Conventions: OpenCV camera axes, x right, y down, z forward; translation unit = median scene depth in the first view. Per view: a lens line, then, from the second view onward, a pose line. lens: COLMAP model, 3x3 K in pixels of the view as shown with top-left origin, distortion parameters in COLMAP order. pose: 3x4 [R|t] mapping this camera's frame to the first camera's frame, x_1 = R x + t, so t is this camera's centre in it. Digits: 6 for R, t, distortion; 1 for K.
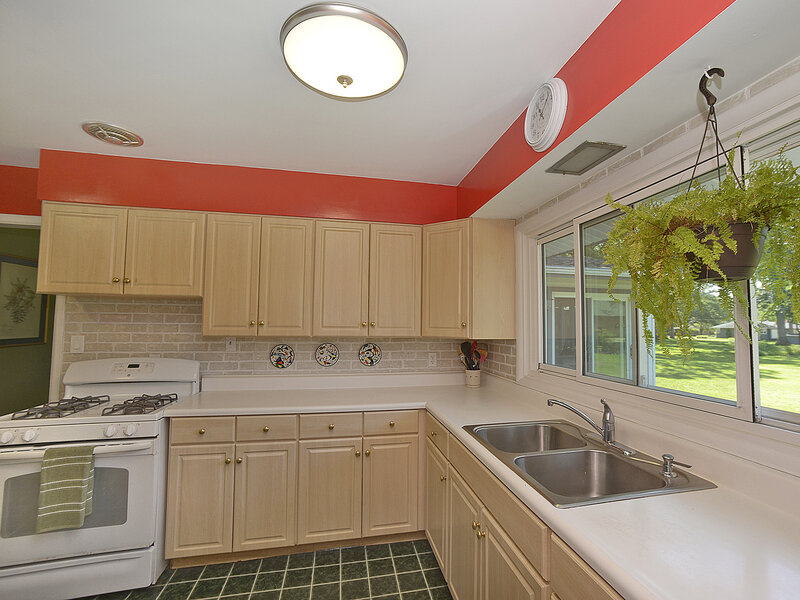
lens RADIAL K [[374.7, 0, 400.0], [0, 374.7, 300.0], [0, 0, 1]] dist [-0.056072, 0.030666]
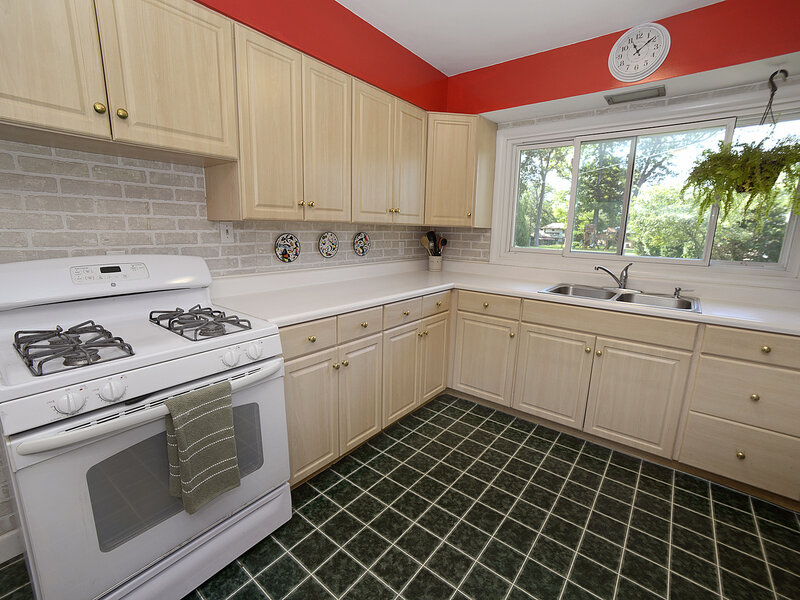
lens RADIAL K [[374.7, 0, 400.0], [0, 374.7, 300.0], [0, 0, 1]] dist [-0.056072, 0.030666]
pose [[0.762829, -0.113527, 0.636556, -0.706537], [-0.059456, 0.967980, 0.243886, 0.051479], [-0.643861, -0.223890, 0.731653, 0.235902]]
